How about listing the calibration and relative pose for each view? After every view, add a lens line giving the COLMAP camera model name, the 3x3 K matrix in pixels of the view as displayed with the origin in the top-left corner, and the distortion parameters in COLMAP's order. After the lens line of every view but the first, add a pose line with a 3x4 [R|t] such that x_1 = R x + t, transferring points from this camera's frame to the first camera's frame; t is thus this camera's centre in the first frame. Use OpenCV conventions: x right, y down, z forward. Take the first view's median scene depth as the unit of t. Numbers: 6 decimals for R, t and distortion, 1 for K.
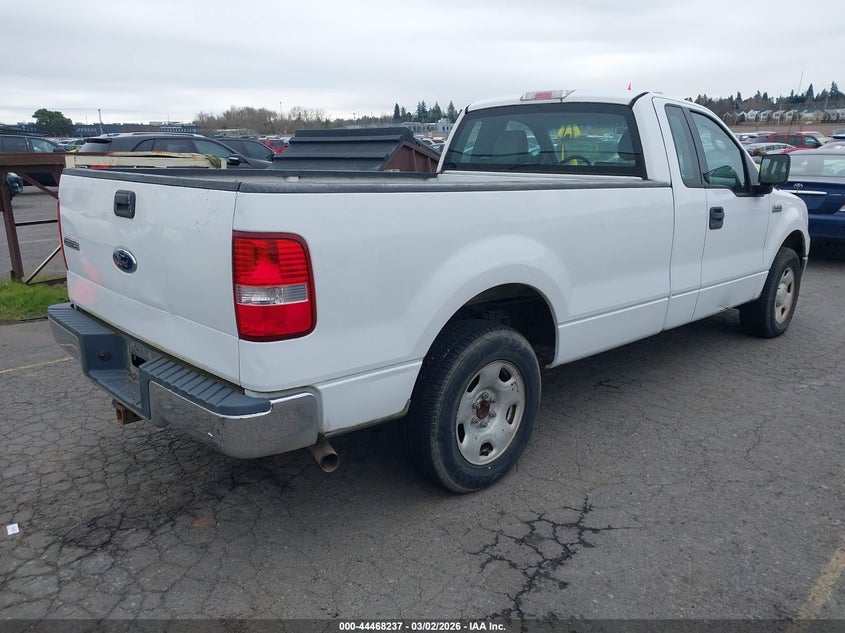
lens RADIAL K [[693.7, 0, 422.5], [0, 693.7, 316.5], [0, 0, 1]] dist [0.023245, 0.002710]
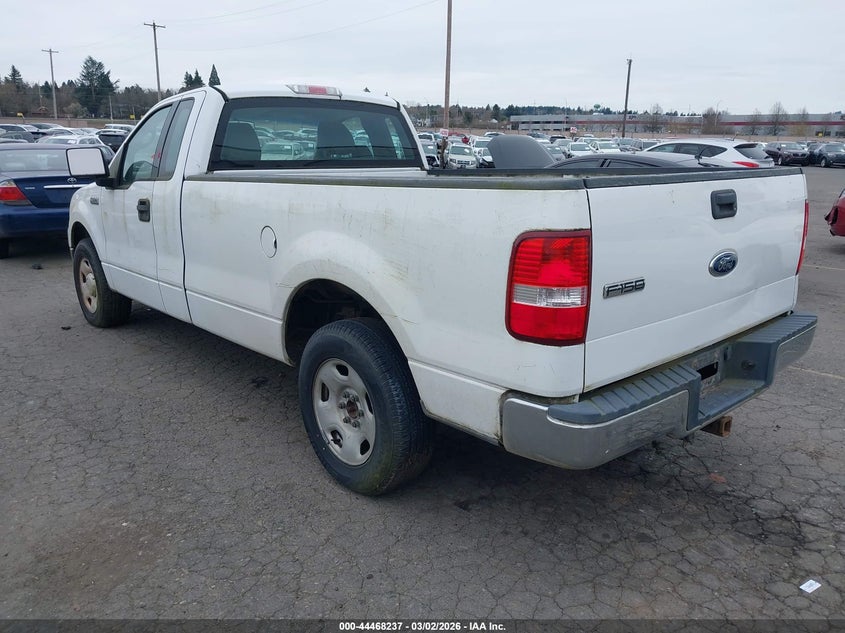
lens RADIAL K [[693.7, 0, 422.5], [0, 693.7, 316.5], [0, 0, 1]] dist [0.023245, 0.002710]
pose [[-0.015546, -0.231144, 0.972795, -1.184229], [0.219339, 0.948427, 0.228859, -0.278771], [-0.975525, 0.216930, 0.035954, 1.203123]]
